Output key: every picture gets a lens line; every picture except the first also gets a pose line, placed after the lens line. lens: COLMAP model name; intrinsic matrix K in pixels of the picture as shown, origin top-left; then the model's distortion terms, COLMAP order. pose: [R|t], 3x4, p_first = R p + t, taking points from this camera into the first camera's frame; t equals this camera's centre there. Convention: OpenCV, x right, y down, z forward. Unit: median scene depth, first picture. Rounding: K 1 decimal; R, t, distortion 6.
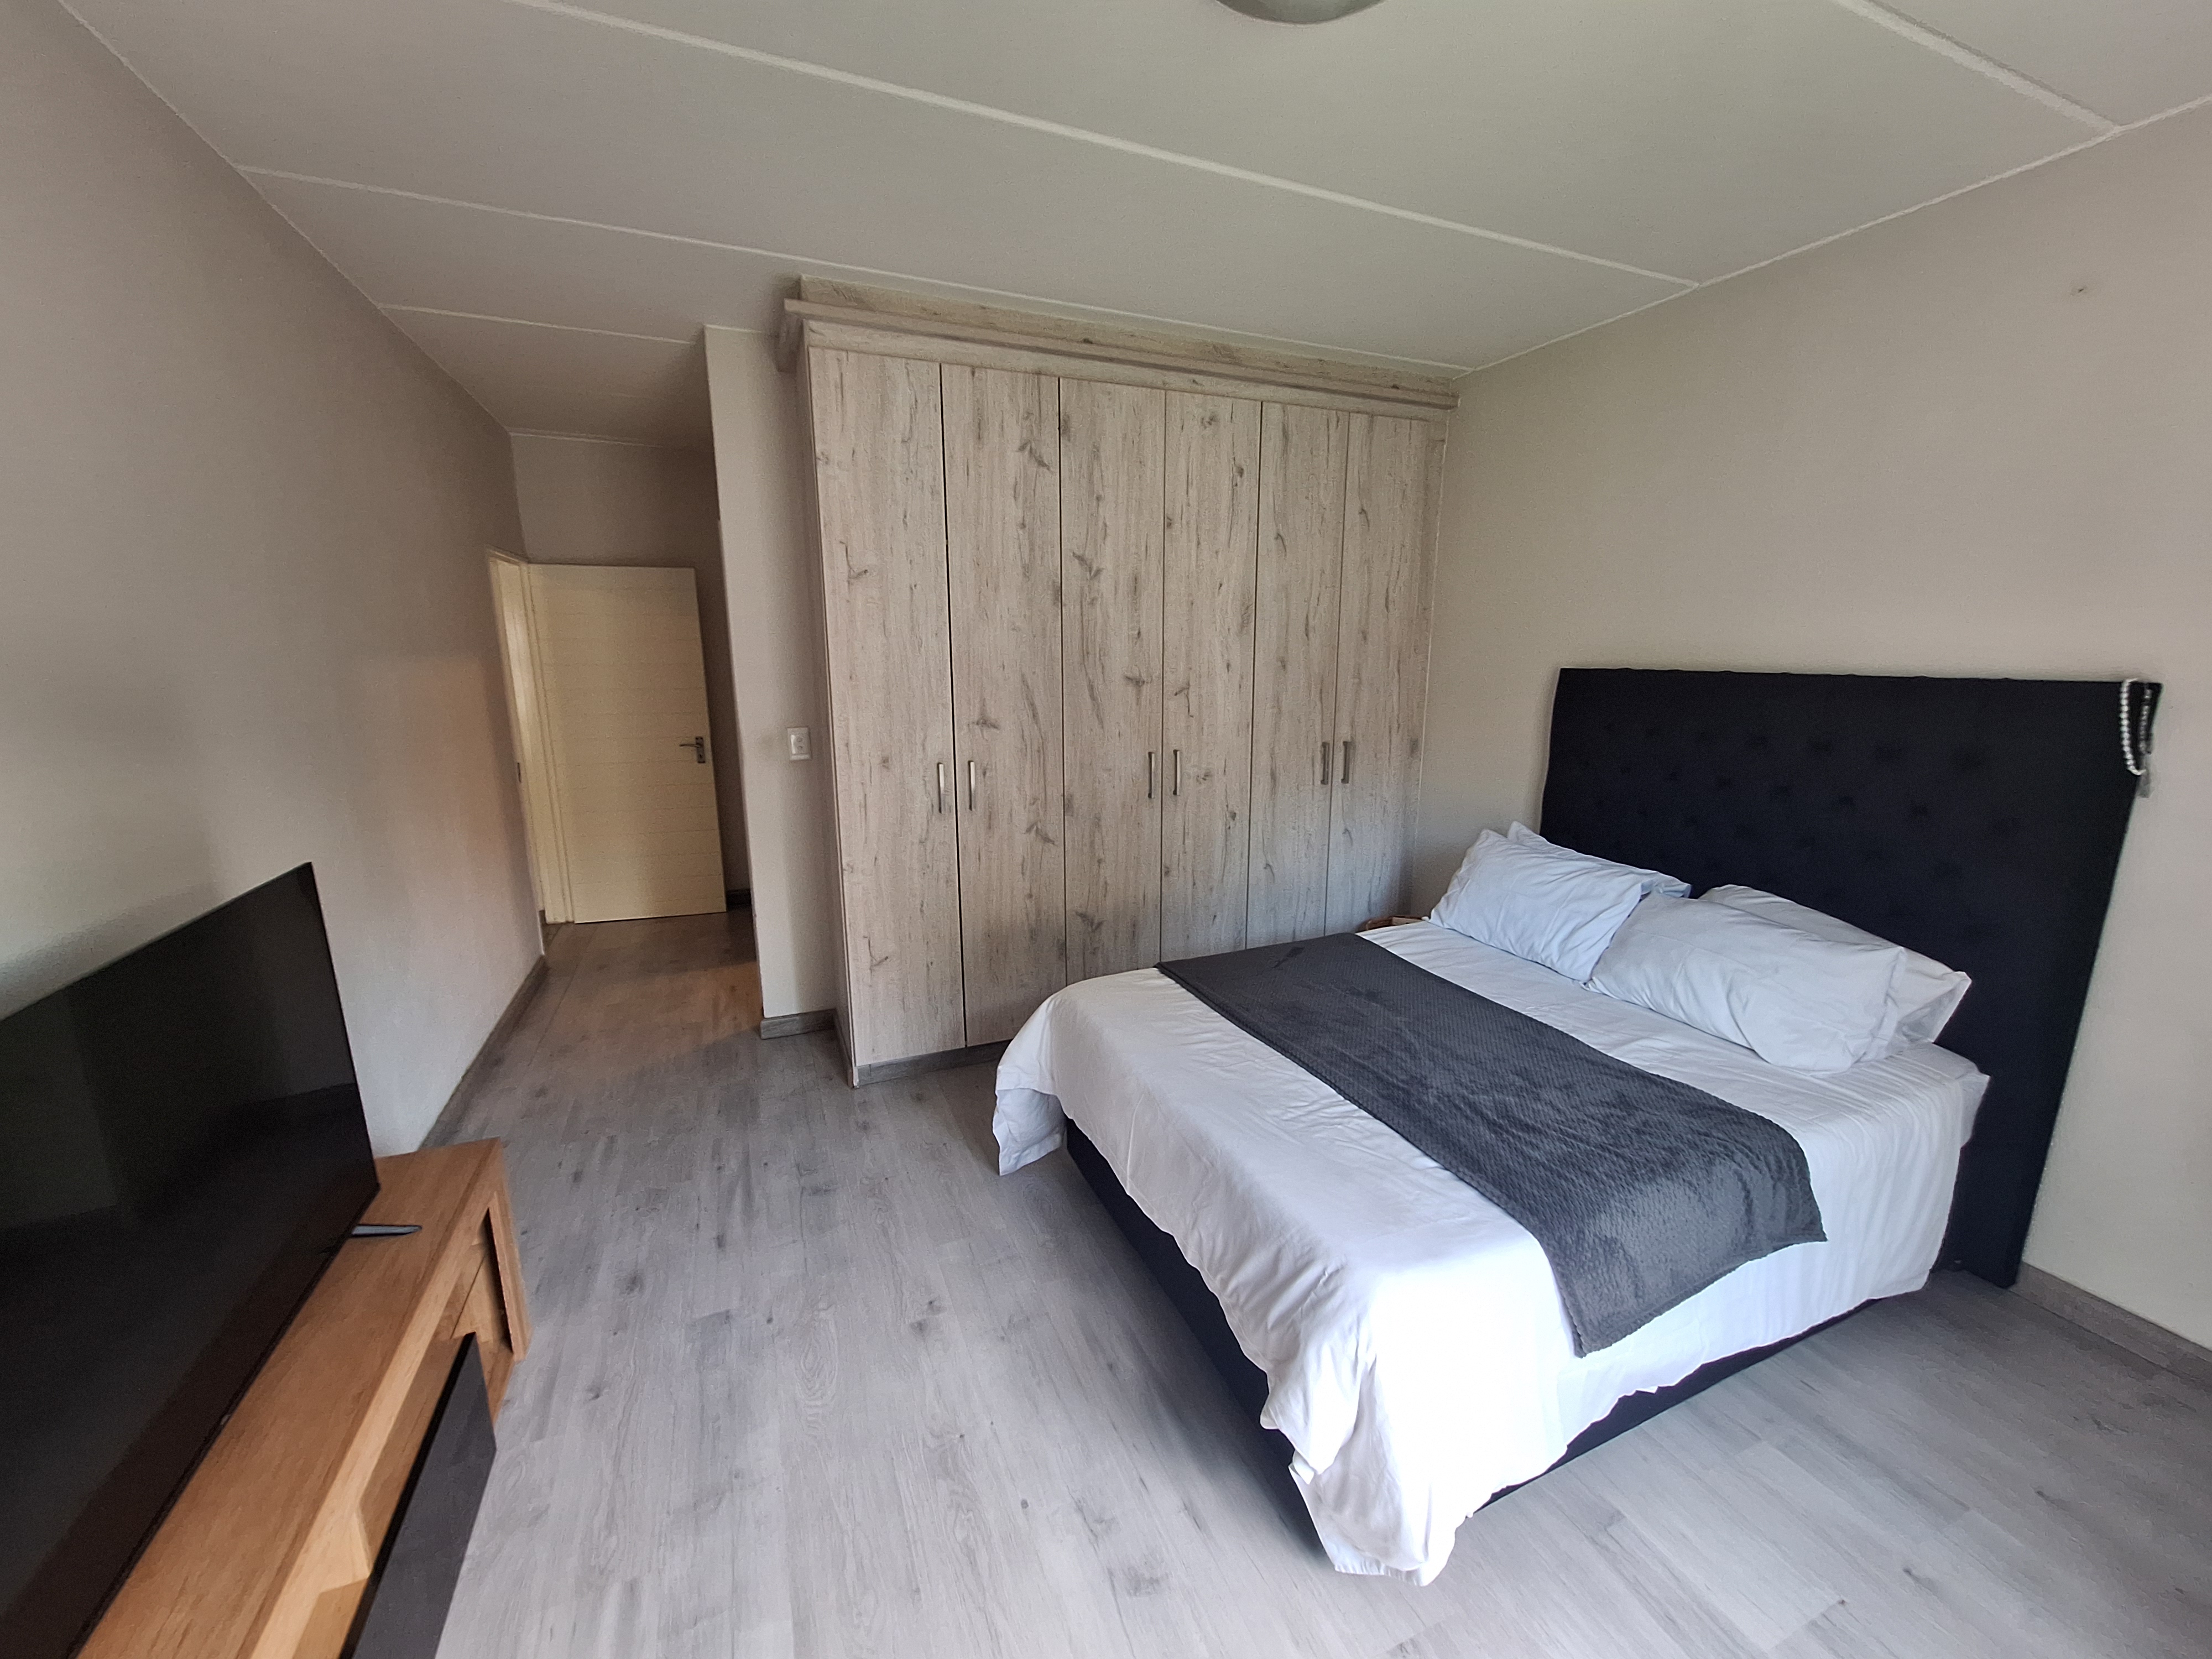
lens RADIAL K [[887.9, 0, 1108.0], [0, 887.9, 833.9], [0, 0, 1]] dist [-0.000867, -0.000066]
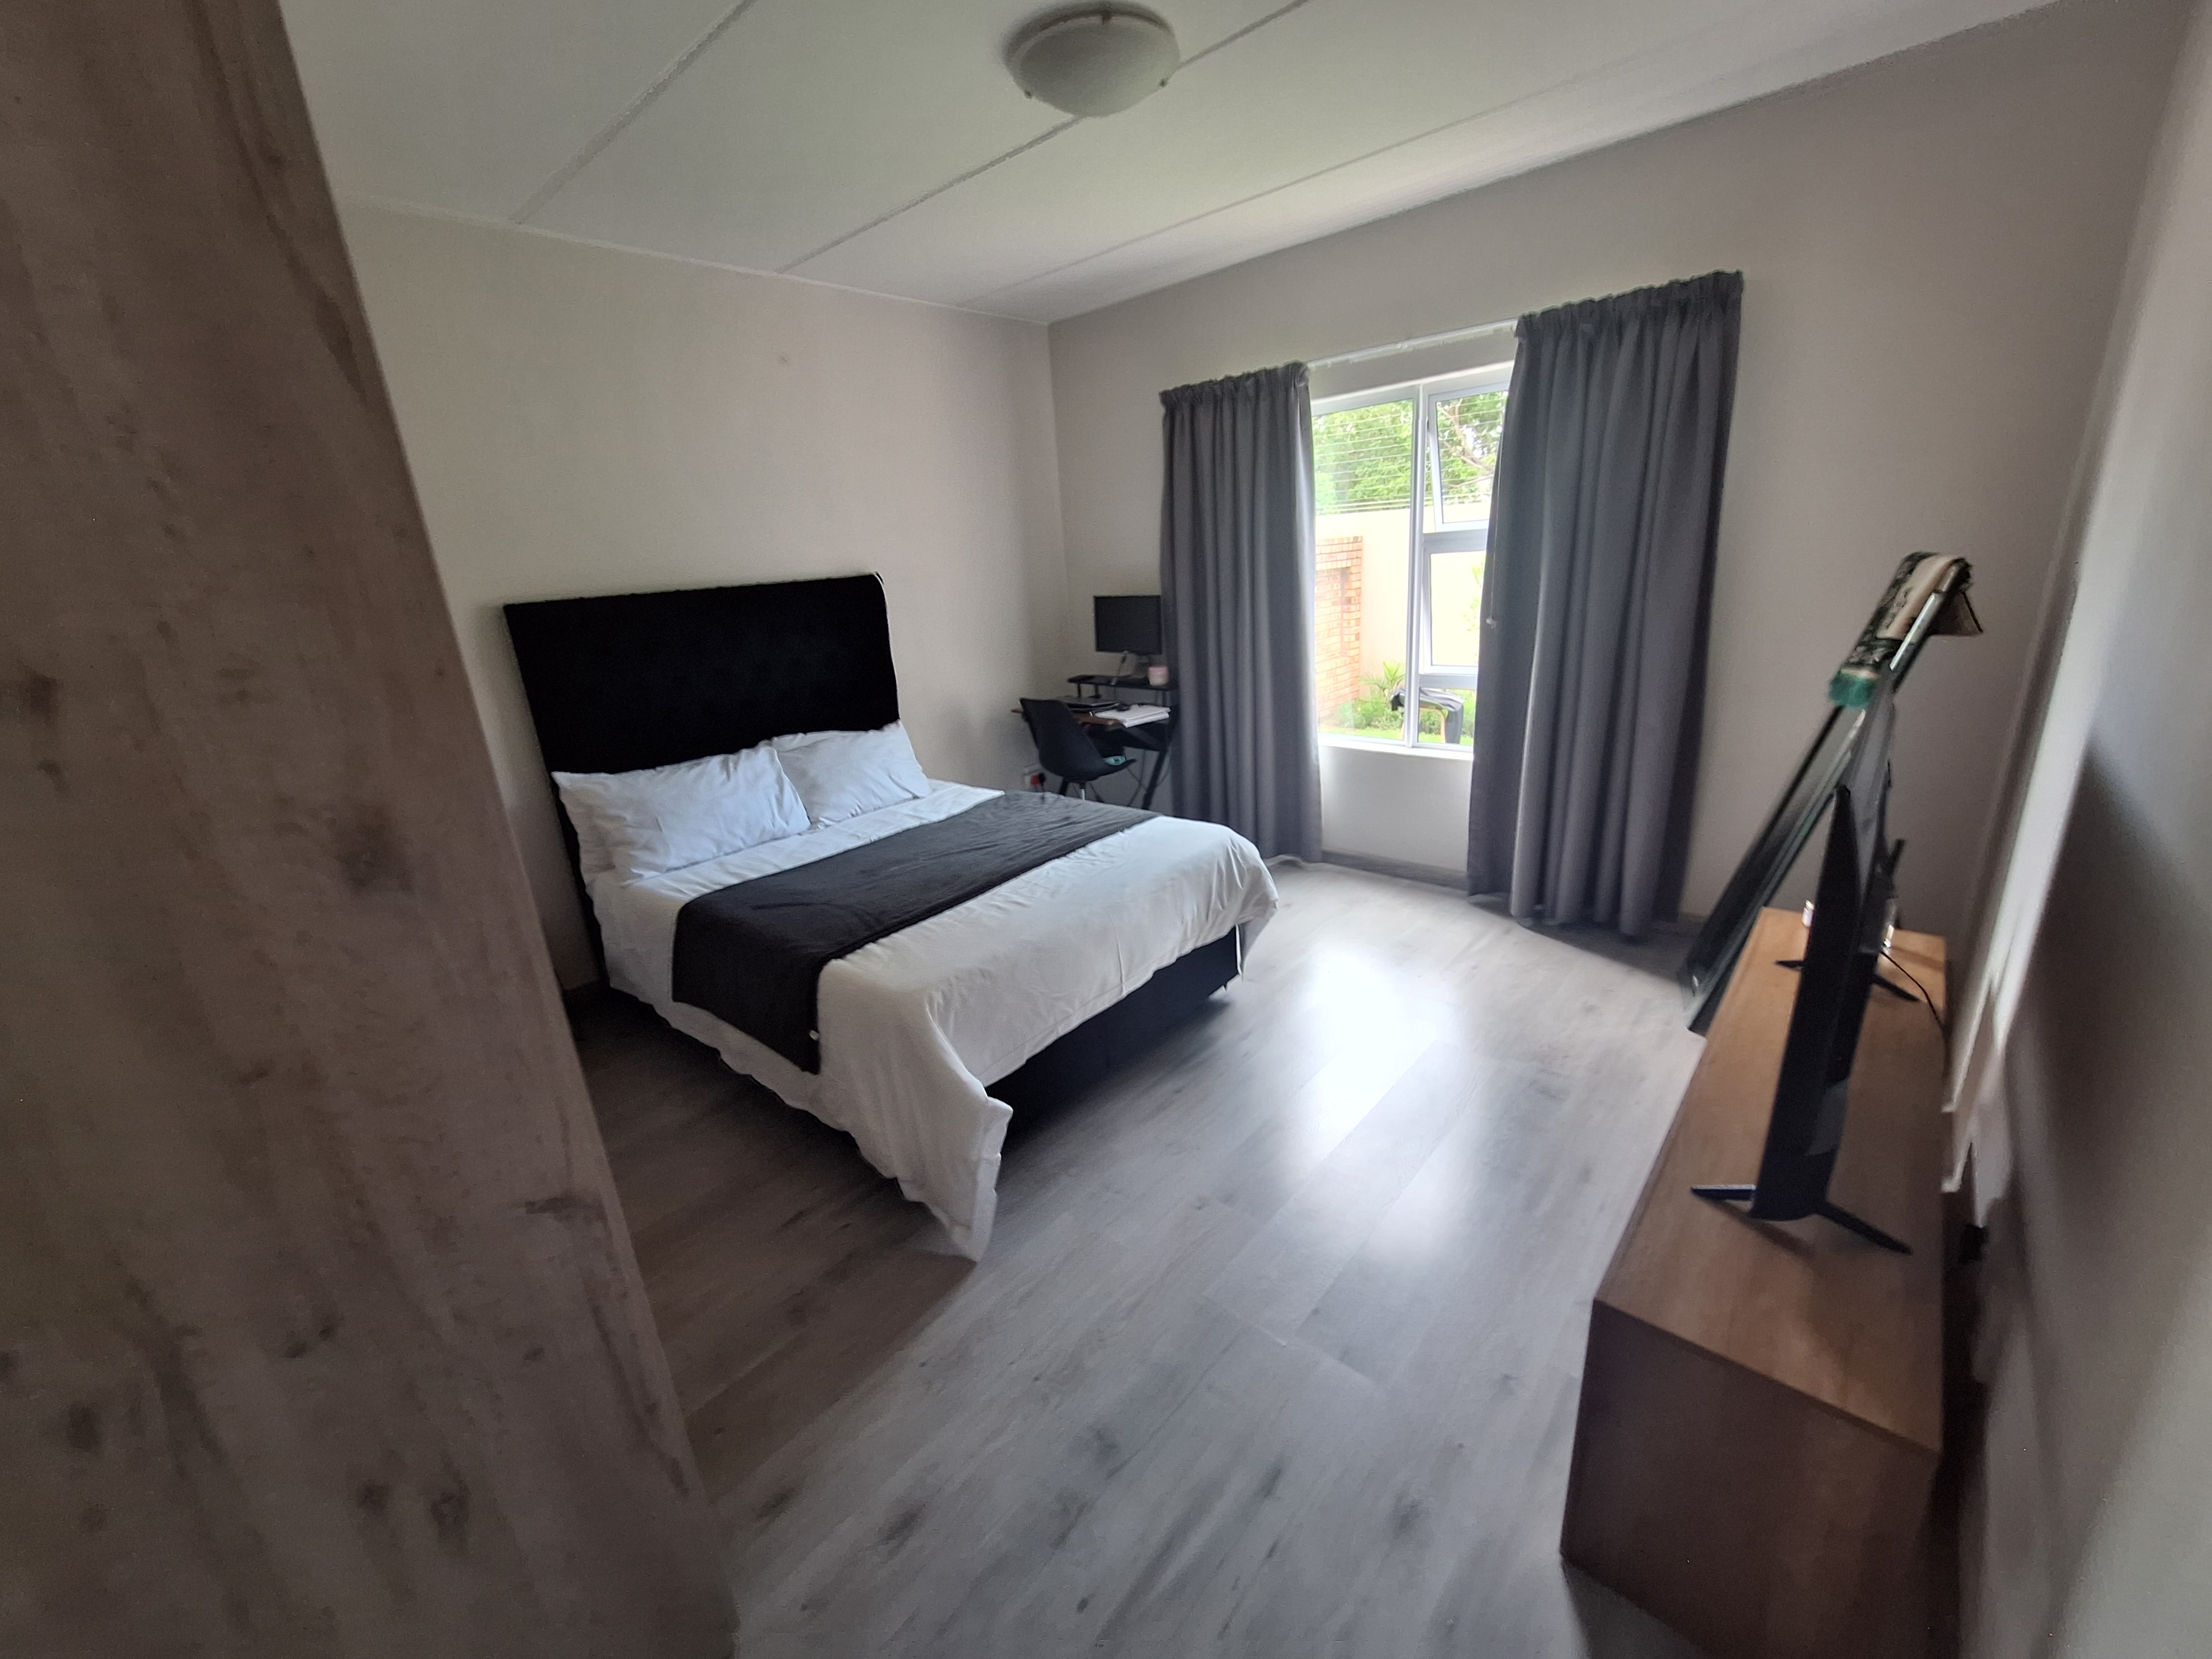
lens RADIAL K [[887.9, 0, 1108.0], [0, 887.9, 833.9], [0, 0, 1]] dist [-0.000867, -0.000066]
pose [[-0.439390, -0.247219, 0.863608, -0.809785], [0.255435, 0.887312, 0.383966, -0.221101], [-0.861214, 0.389307, -0.326728, 1.115827]]
